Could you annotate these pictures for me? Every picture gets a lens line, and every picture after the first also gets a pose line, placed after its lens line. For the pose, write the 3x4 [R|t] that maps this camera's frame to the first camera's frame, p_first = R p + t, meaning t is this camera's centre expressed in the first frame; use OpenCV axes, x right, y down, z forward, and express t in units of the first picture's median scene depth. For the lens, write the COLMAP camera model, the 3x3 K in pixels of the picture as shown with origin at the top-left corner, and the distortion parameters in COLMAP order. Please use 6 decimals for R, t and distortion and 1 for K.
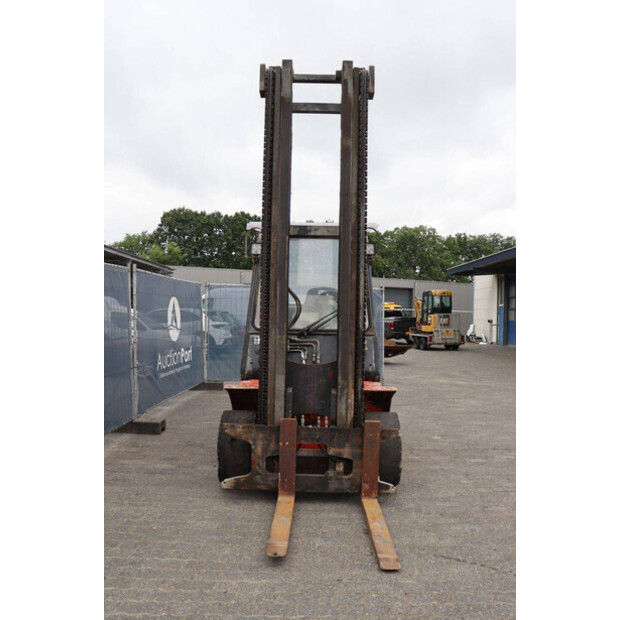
lens RADIAL K [[542.7, 0, 310.0], [0, 542.7, 310.0], [0, 0, 1]] dist [-0.107701, 0.007665]
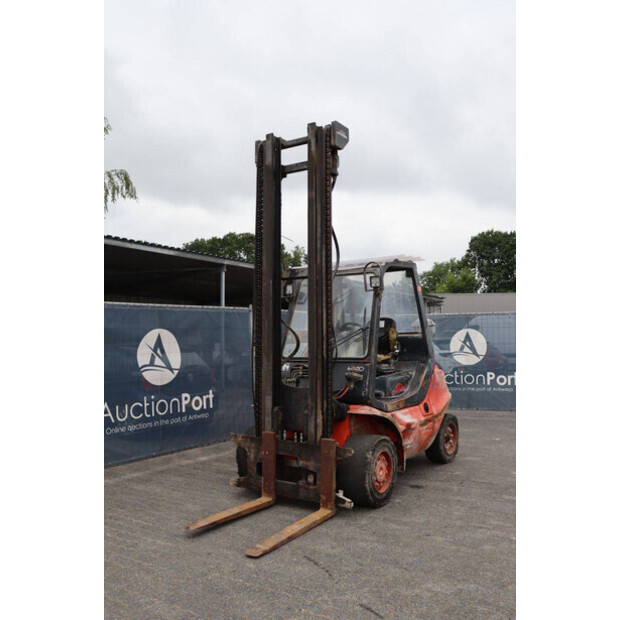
lens RADIAL K [[567.4, 0, 311.6], [0, 567.4, 313.6], [0, 0, 1]] dist [-0.091730, 0.016068]
pose [[0.838151, -0.049248, -0.543211, 0.717844], [0.025332, 0.998355, -0.051427, 0.005213], [0.544850, 0.029343, 0.838020, -0.007641]]
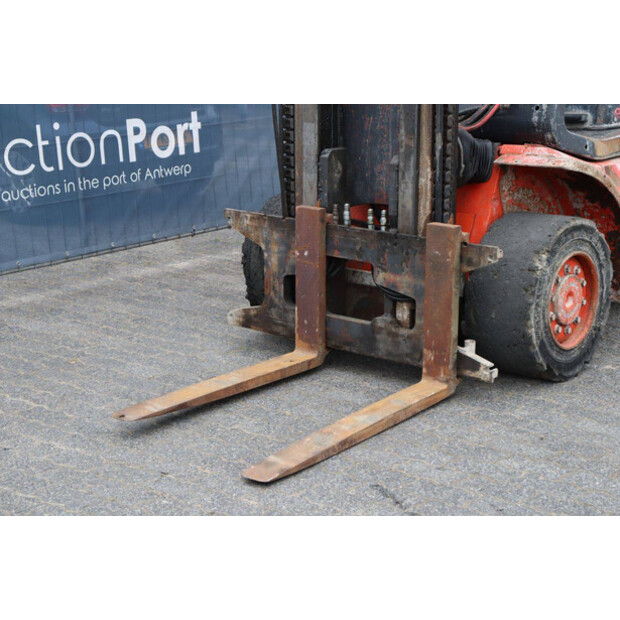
lens RADIAL K [[1213.0, 0, 318.7], [0, 1213.0, 307.9], [0, 0, 1]] dist [0.279292, 0.000215]
pose [[0.773029, 0.122496, -0.622431, 0.696113], [0.030291, 0.972933, 0.229095, 0.026080], [0.633647, -0.195951, 0.748395, 0.102319]]
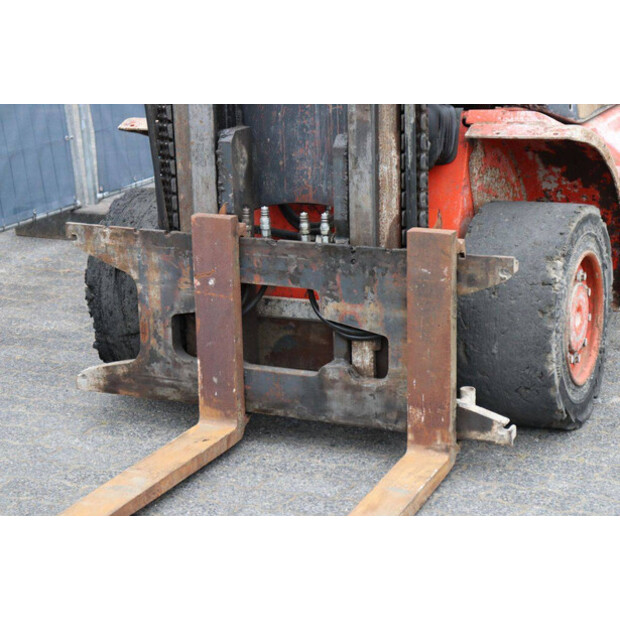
lens RADIAL K [[1456.2, 0, 310.0], [0, 1456.2, 310.0], [0, 0, 1]] dist [0.371072, 0.044013]
pose [[0.908178, 0.057184, -0.414660, 0.418442], [0.056011, 0.965114, 0.255770, 0.015539], [0.414820, -0.255510, 0.873292, 0.153305]]
